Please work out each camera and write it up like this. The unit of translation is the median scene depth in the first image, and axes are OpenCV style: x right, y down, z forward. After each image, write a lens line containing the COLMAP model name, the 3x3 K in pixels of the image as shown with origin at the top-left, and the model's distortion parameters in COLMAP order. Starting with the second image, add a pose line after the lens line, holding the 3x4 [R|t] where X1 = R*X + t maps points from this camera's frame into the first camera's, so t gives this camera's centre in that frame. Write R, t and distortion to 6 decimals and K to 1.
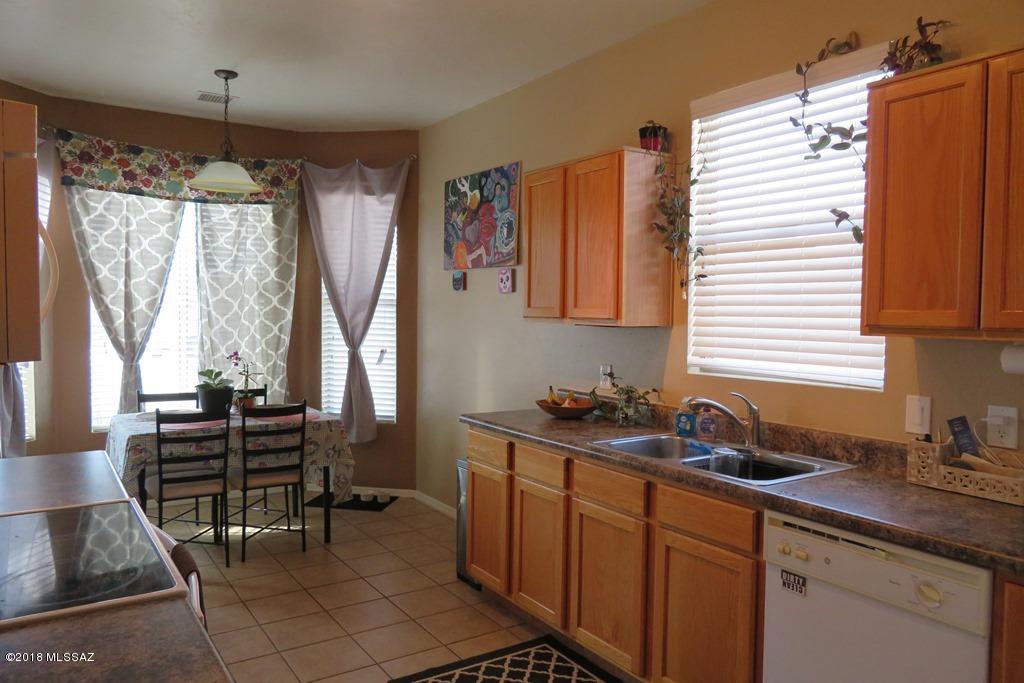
lens RADIAL K [[730.7, 0, 510.8], [0, 730.7, 343.4], [0, 0, 1]] dist [-0.010850, 0.007746]
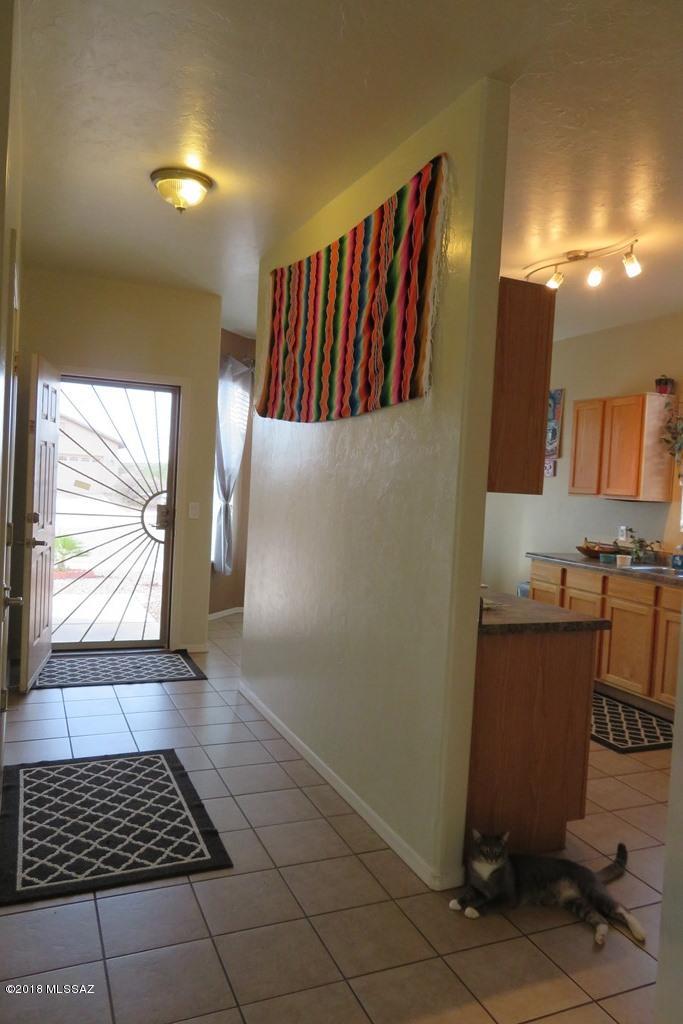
lens RADIAL K [[730.7, 0, 343.5], [0, 730.7, 512.9], [0, 0, 1]] dist [-0.010850, 0.007746]
pose [[0.983664, 0.047022, -0.173766, -0.206492], [-0.049355, 0.998740, -0.009127, 0.050286], [0.173117, 0.017555, 0.984745, -0.695928]]
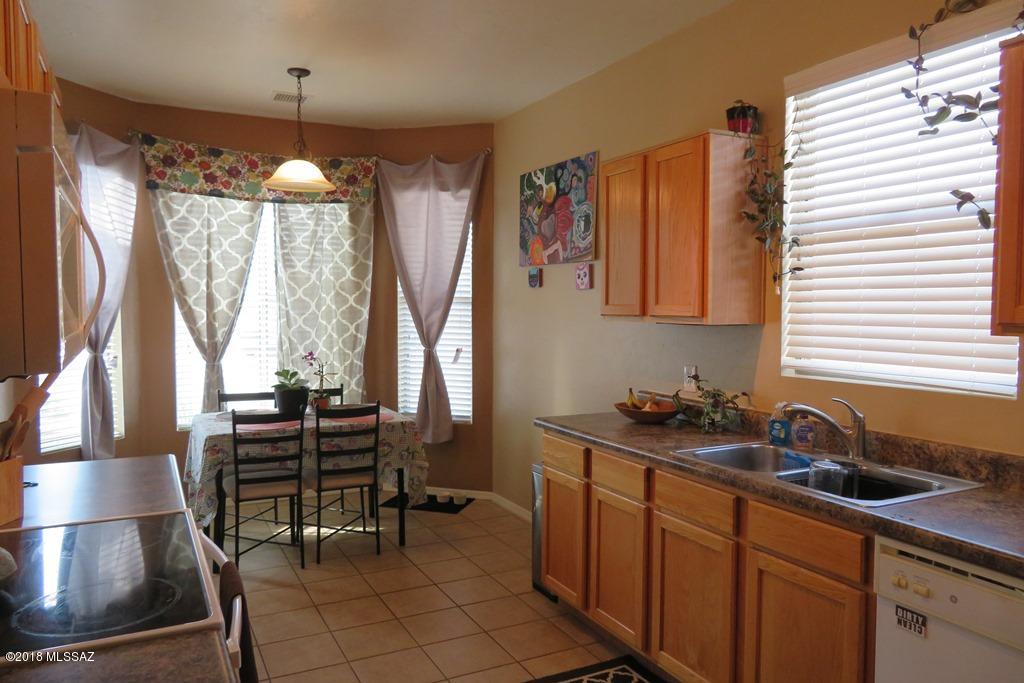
lens RADIAL K [[730.7, 0, 510.5], [0, 730.7, 342.4], [0, 0, 1]] dist [-0.010850, 0.007746]
pose [[0.993637, -0.003508, -0.112579, 0.008064], [0.003998, 0.999984, 0.004122, -0.005790], [0.112563, -0.004546, 0.993634, 0.054354]]
